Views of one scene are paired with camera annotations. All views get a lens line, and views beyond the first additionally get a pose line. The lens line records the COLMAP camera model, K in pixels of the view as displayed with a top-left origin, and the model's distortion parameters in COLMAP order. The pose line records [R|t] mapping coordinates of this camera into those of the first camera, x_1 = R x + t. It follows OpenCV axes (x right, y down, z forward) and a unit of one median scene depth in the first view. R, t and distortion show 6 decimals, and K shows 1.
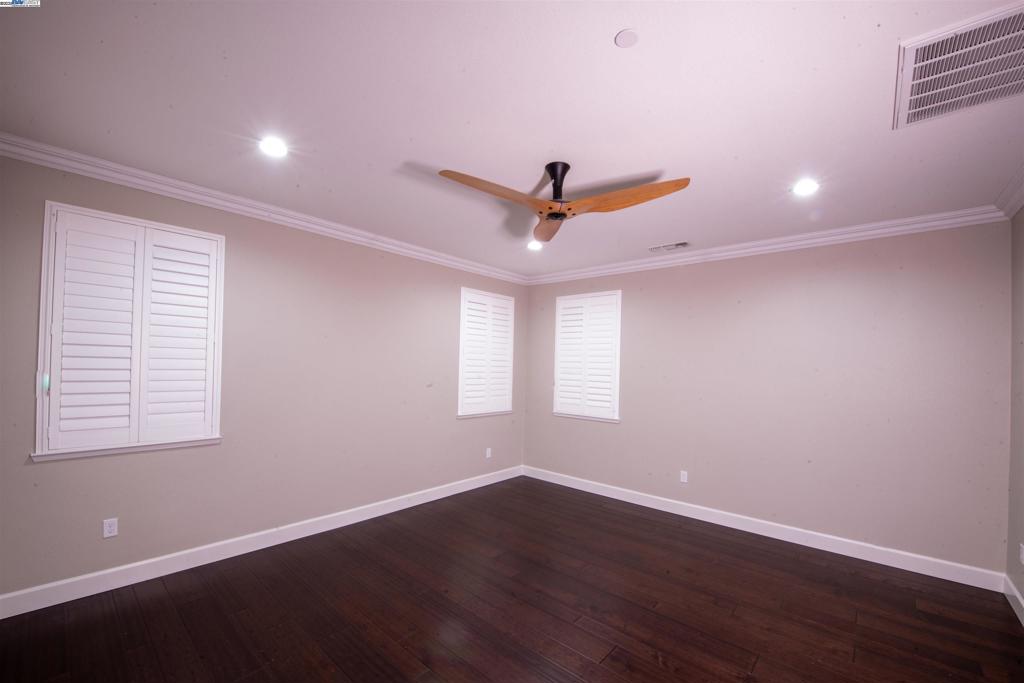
lens RADIAL K [[408.6, 0, 521.7], [0, 408.6, 360.4], [0, 0, 1]] dist [-0.019490, -0.000601]
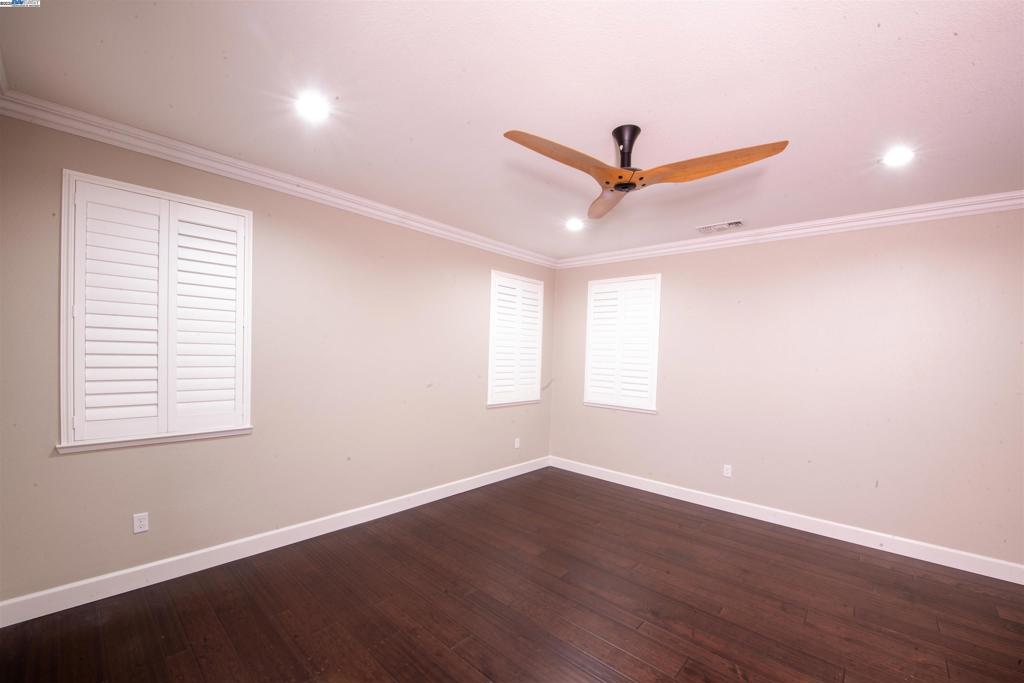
lens RADIAL K [[405.4, 0, 514.2], [0, 405.4, 362.6], [0, 0, 1]] dist [-0.020234, -0.000350]
pose [[0.999816, 0.006789, -0.017960, -0.128036], [-0.006113, 0.999279, 0.037467, 0.000656], [0.018202, -0.037351, 0.999136, 0.087372]]
